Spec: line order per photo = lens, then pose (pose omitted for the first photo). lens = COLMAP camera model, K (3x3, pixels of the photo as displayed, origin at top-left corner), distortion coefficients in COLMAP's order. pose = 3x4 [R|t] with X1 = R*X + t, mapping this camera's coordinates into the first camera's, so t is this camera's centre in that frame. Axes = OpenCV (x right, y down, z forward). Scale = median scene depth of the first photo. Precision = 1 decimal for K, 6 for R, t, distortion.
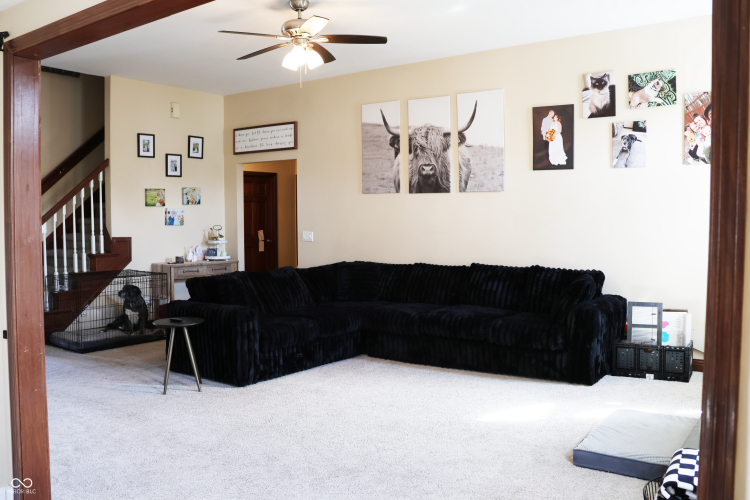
lens RADIAL K [[630.1, 0, 376.8], [0, 630.1, 248.1], [0, 0, 1]] dist [-0.139404, 0.087901]
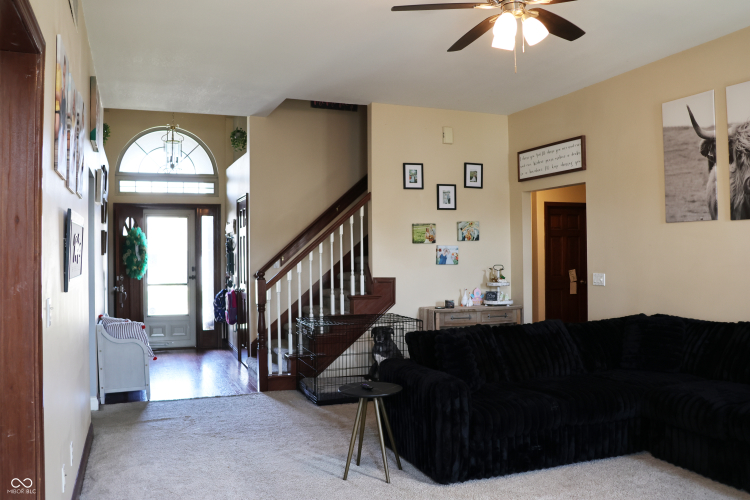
lens RADIAL K [[630.1, 0, 370.7], [0, 630.1, 249.9], [0, 0, 1]] dist [-0.139404, 0.087901]
pose [[0.841159, -0.009581, -0.540703, 0.074458], [-0.020915, 0.998519, -0.050231, -0.011794], [0.540384, 0.053561, 0.839712, 0.214488]]
